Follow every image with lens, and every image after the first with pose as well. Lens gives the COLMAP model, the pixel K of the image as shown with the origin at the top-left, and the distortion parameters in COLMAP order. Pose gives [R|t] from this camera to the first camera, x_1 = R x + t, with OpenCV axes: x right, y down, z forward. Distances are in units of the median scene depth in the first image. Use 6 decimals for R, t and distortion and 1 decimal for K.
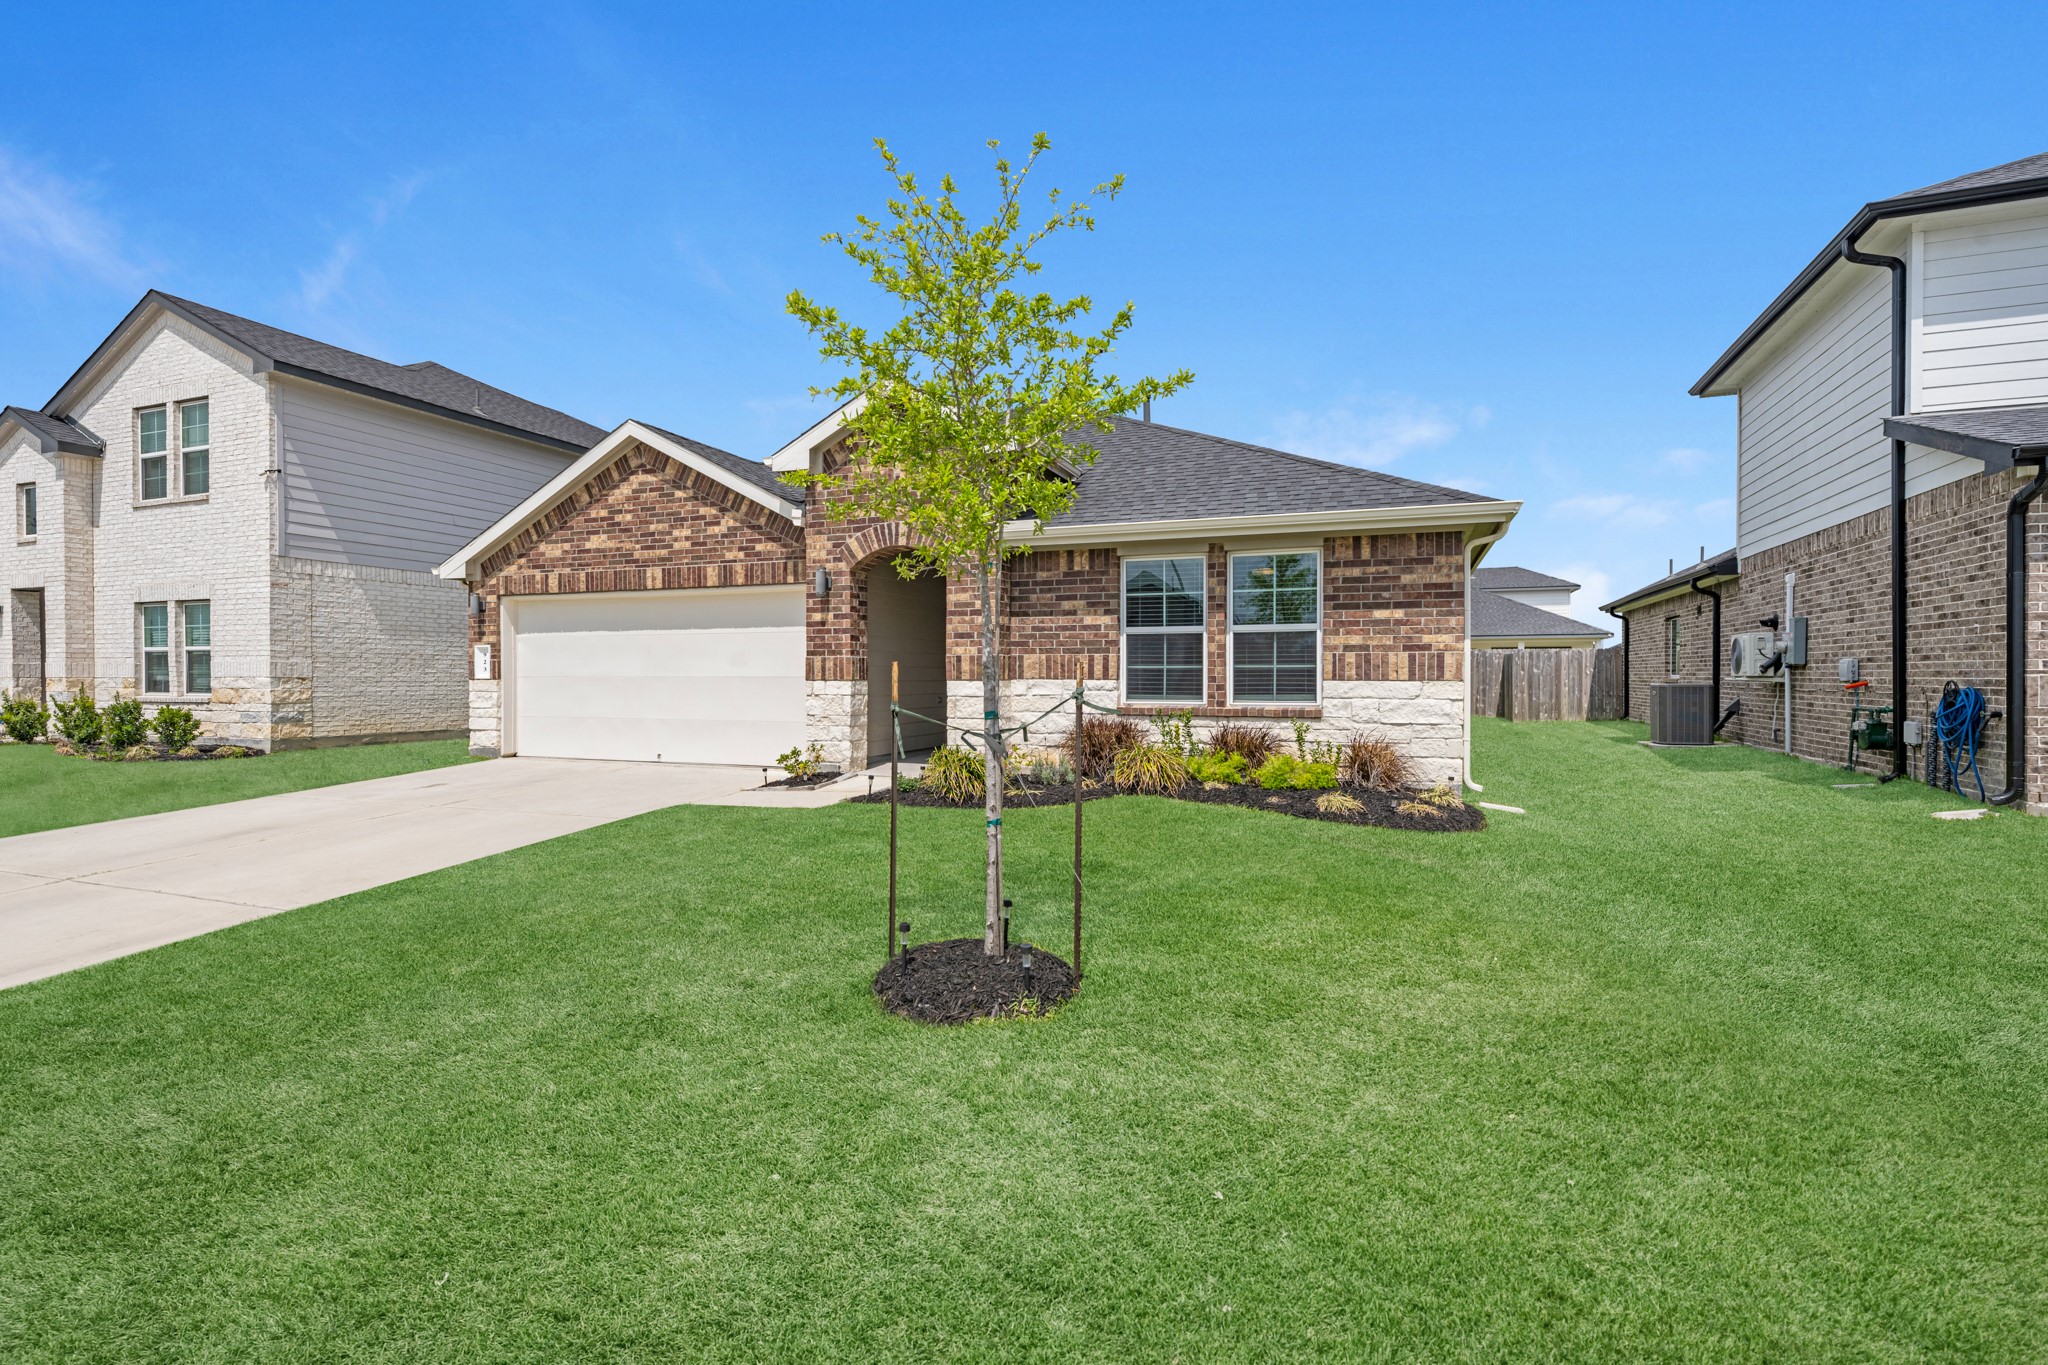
lens RADIAL K [[981.0, 0, 1014.0], [0, 981.0, 687.3], [0, 0, 1]] dist [-0.000522, -0.000904]
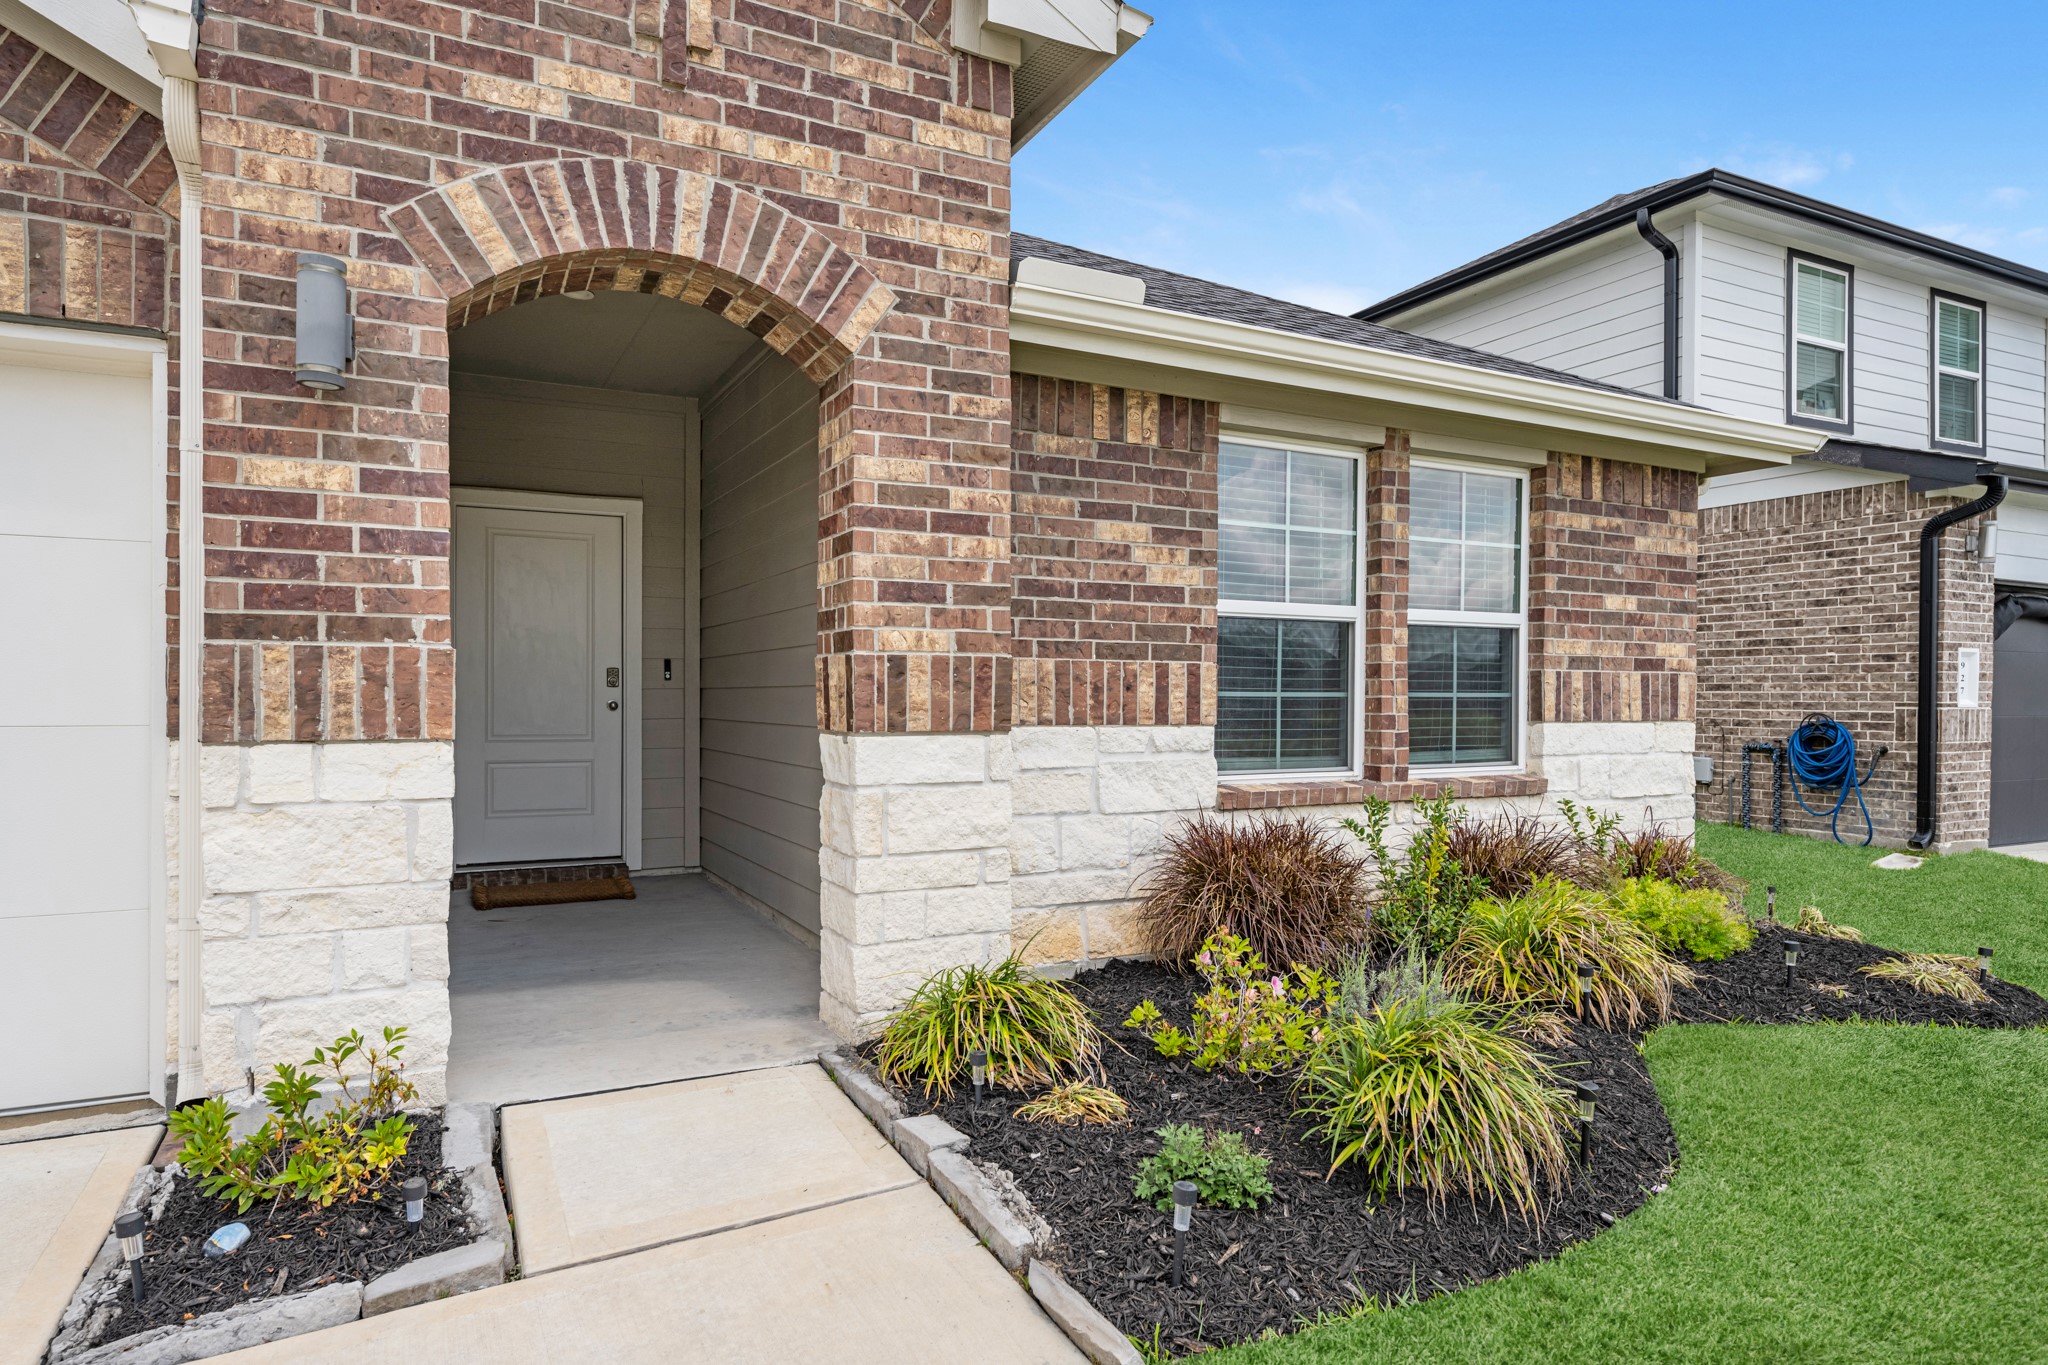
lens RADIAL K [[1163.0, 0, 1007.9], [0, 1163.0, 716.1], [0, 0, 1]] dist [-0.001339, 0.000731]
pose [[0.661584, -0.012406, 0.749769, -0.309309], [0.003452, 0.999903, 0.013499, -0.017784], [-0.749864, -0.006343, 0.661562, 0.722013]]
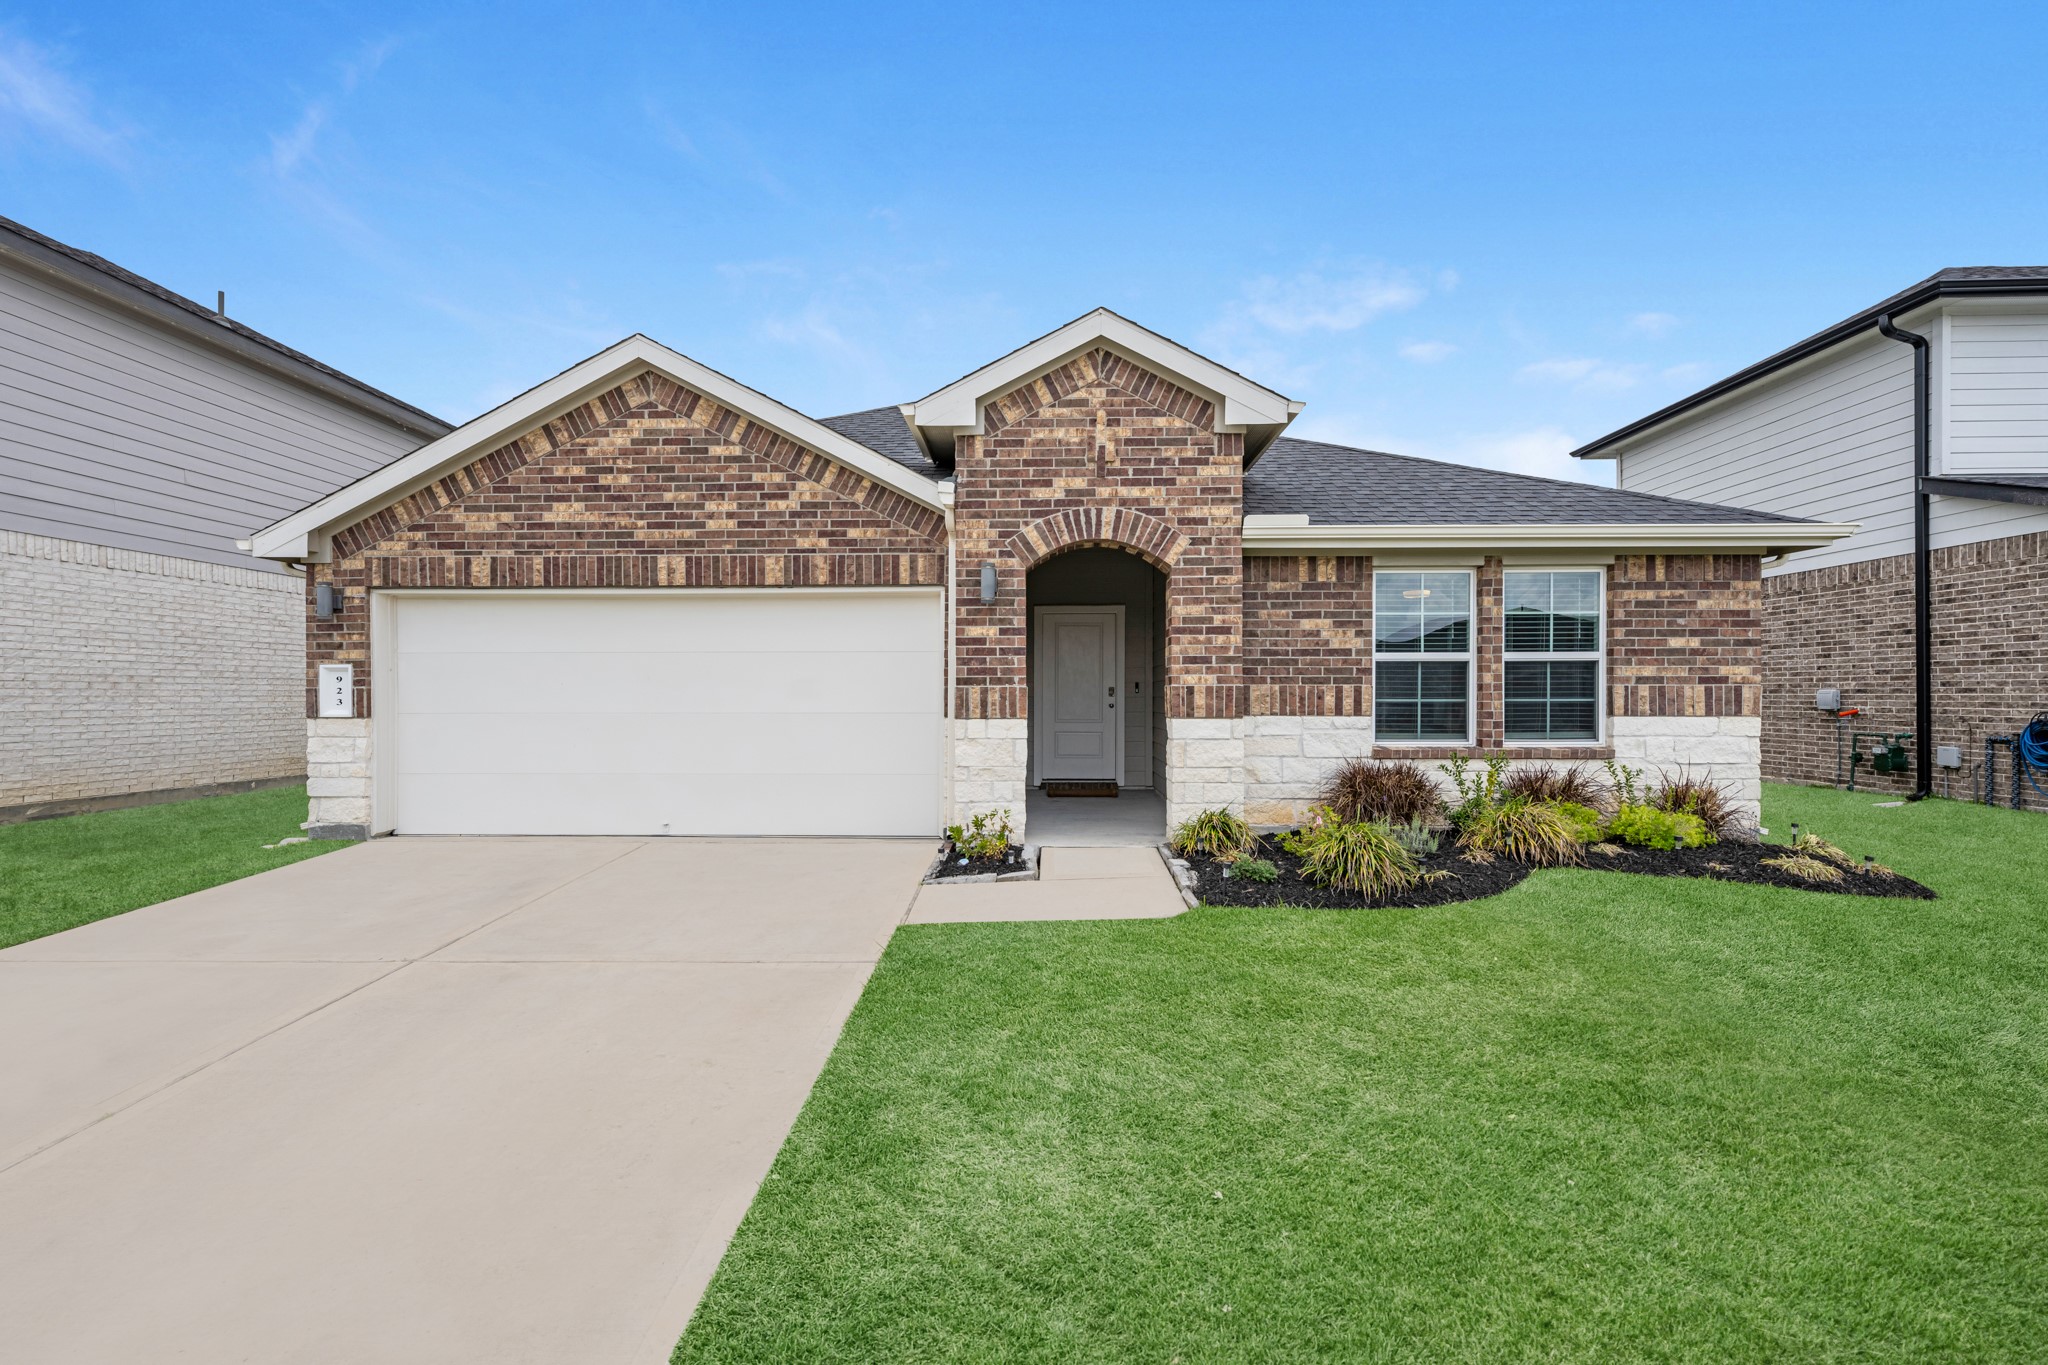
lens RADIAL K [[868.0, 0, 1028.1], [0, 868.0, 704.3], [0, 0, 1]] dist [-0.000118, 0.000324]
pose [[0.937034, -0.006354, 0.349181, -0.409510], [0.005710, 0.999980, 0.002874, -0.020670], [-0.349192, -0.000699, 0.937051, 0.404326]]
